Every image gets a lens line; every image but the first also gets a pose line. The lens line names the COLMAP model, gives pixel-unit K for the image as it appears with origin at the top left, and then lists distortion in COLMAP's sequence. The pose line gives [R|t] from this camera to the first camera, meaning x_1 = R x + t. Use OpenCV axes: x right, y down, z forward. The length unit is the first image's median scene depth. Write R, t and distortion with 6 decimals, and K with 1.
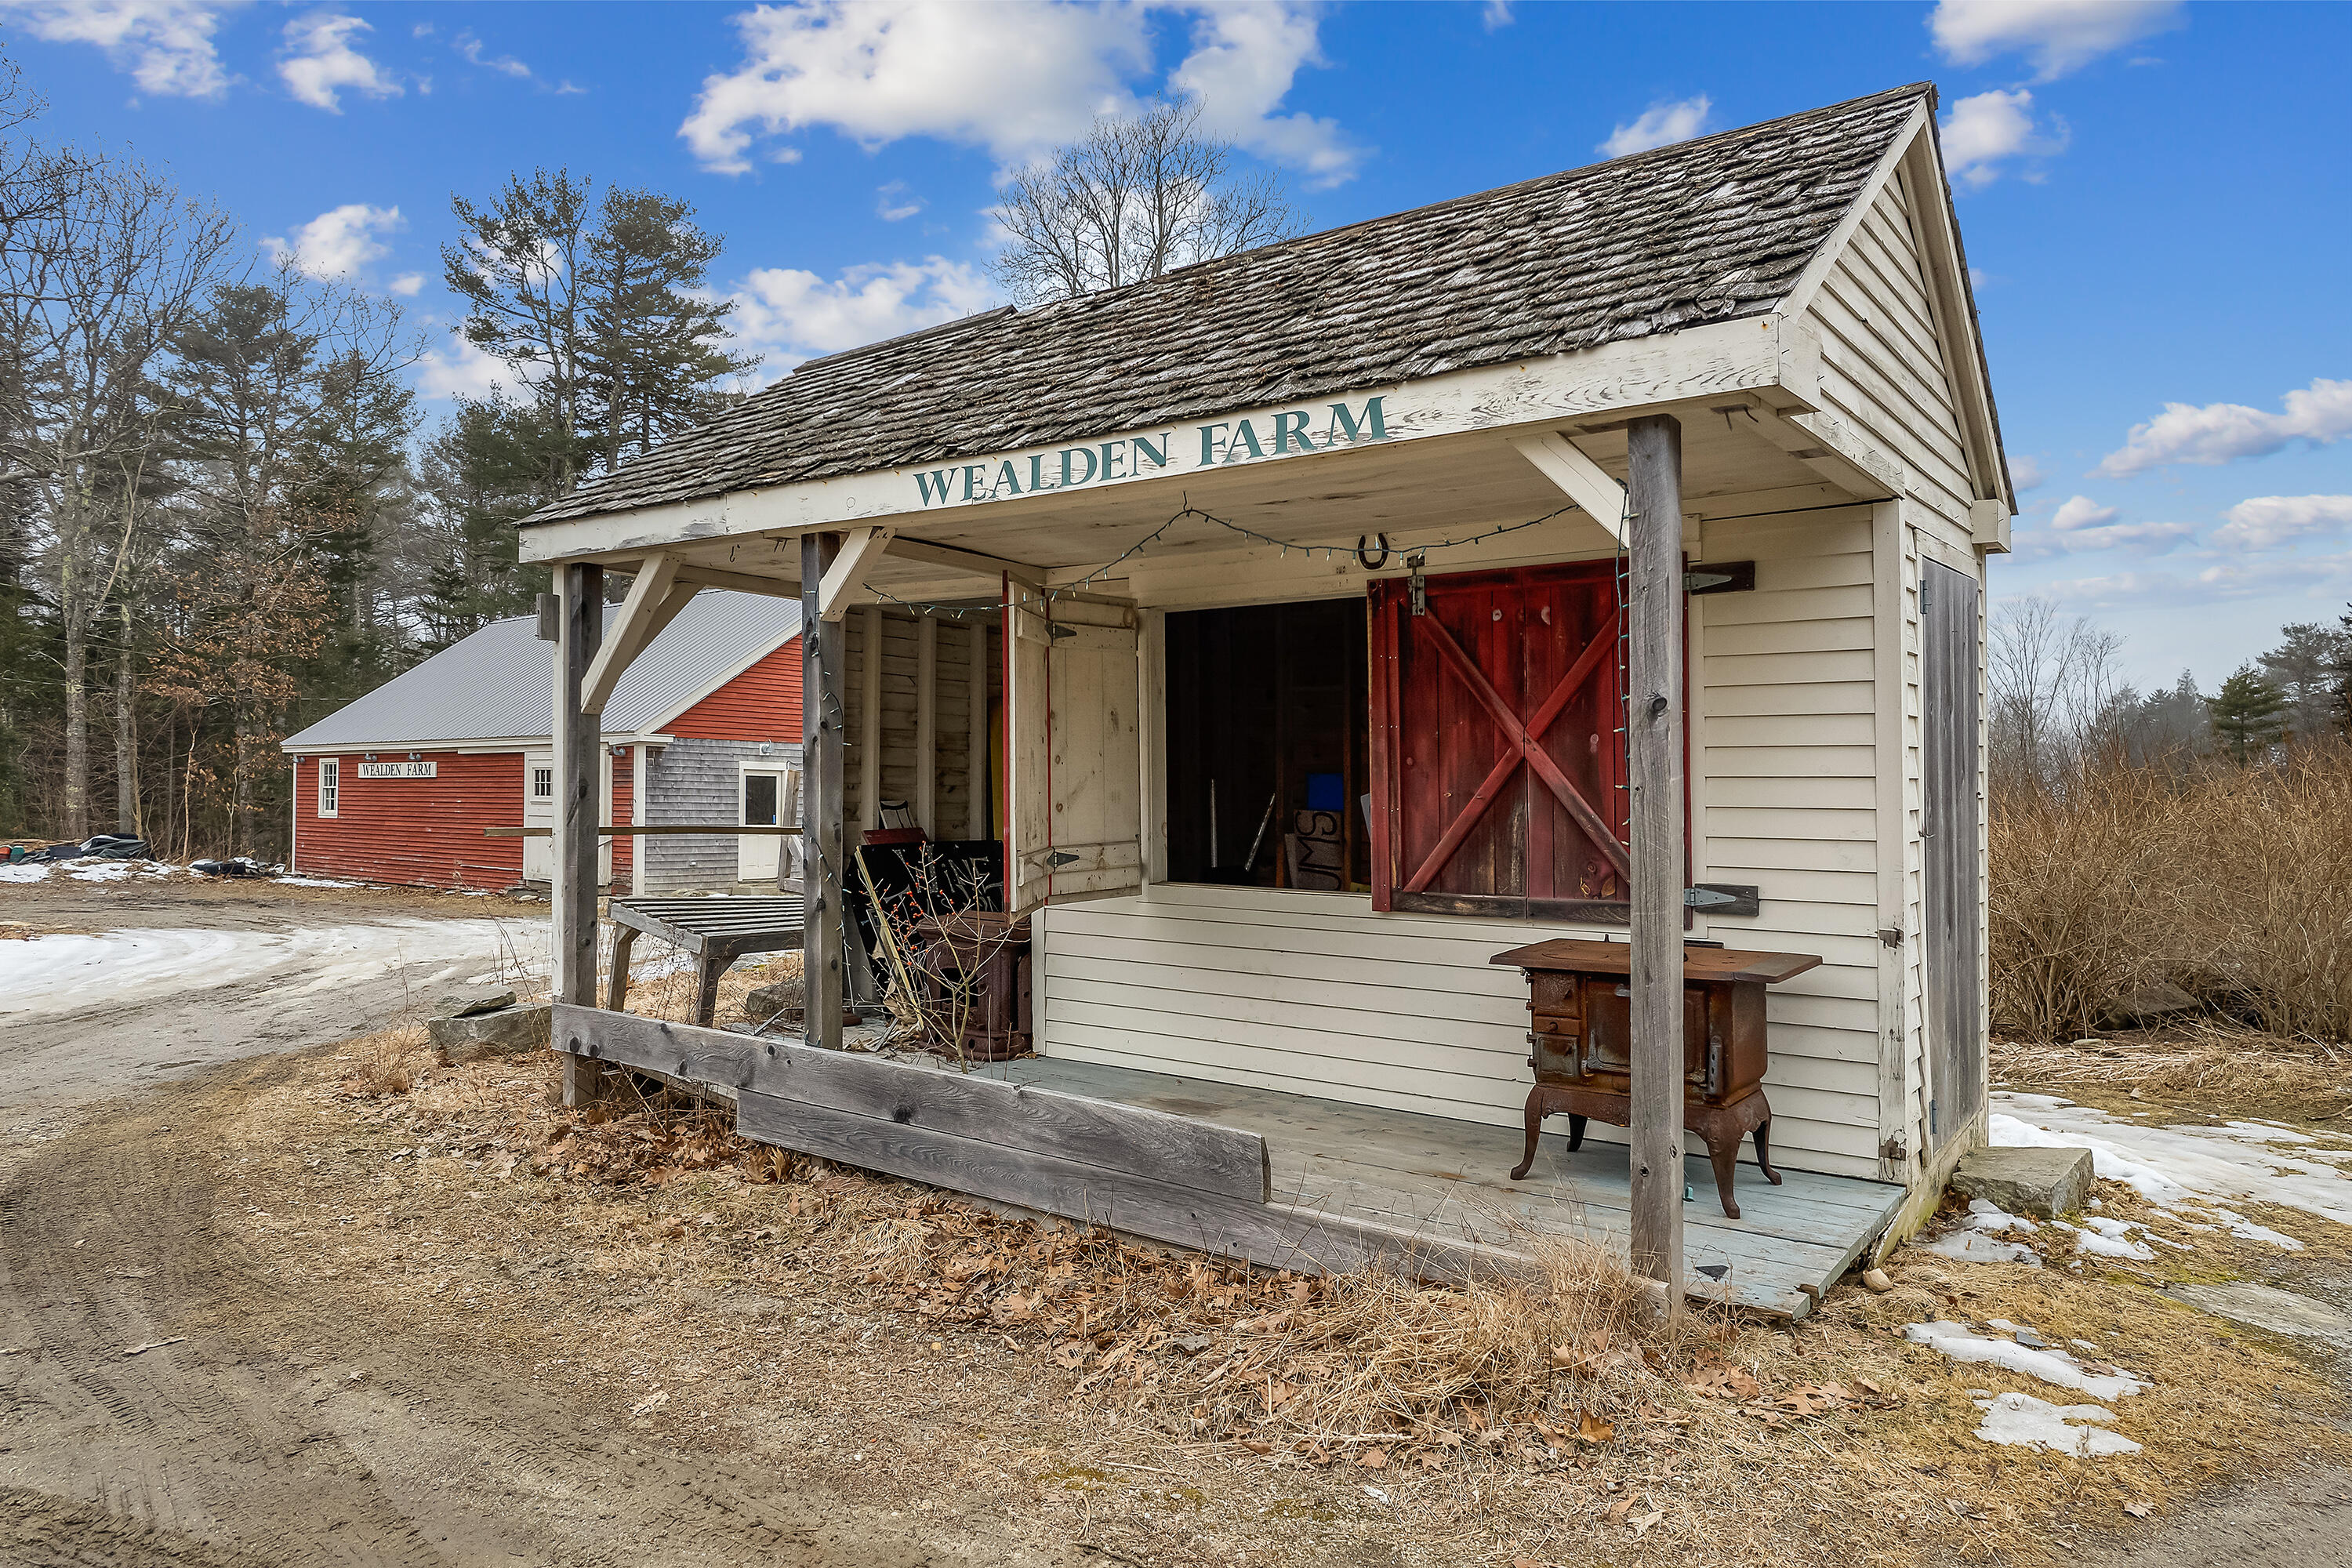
lens RADIAL K [[1477.5, 0, 1170.0], [0, 1477.5, 769.7], [0, 0, 1]] dist [-0.004054, 0.022463]
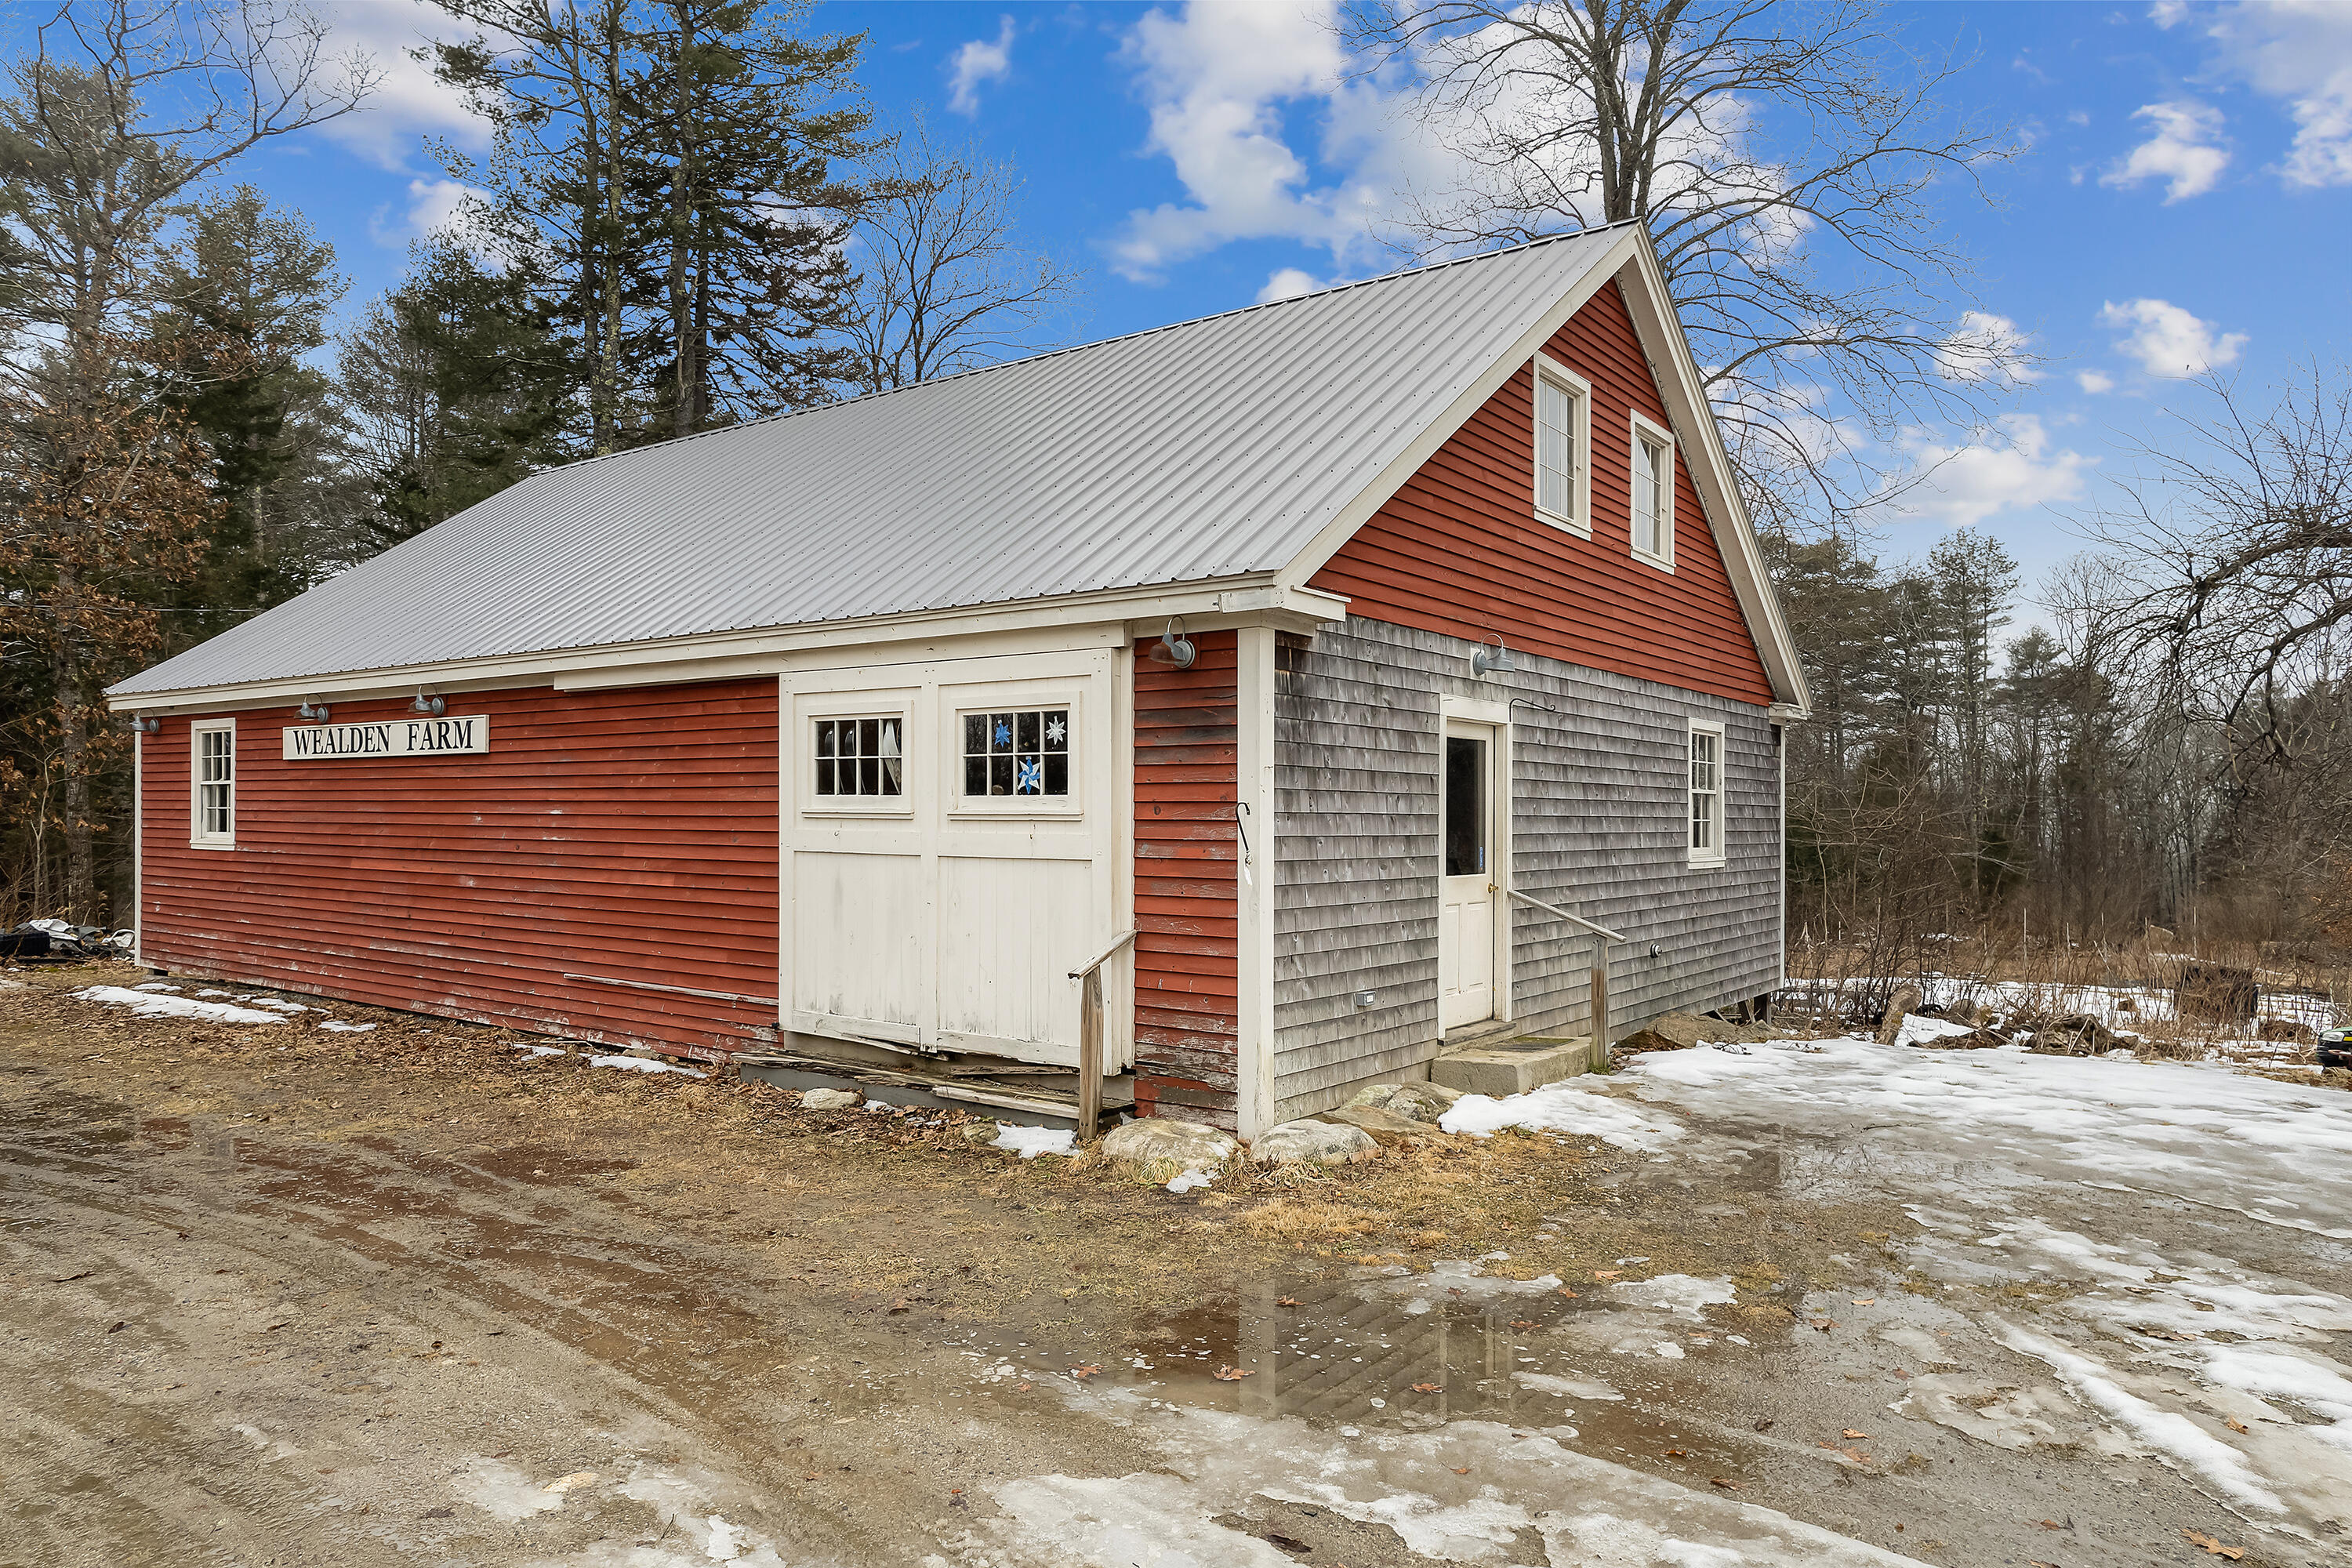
lens RADIAL K [[1477.5, 0, 1178.1], [0, 1477.5, 799.0], [0, 0, 1]] dist [-0.004054, 0.022463]
pose [[0.998364, -0.002682, 0.057119, -0.312250], [0.001935, 0.999912, 0.013139, 0.012042], [-0.057149, -0.013007, 0.998281, 0.552021]]
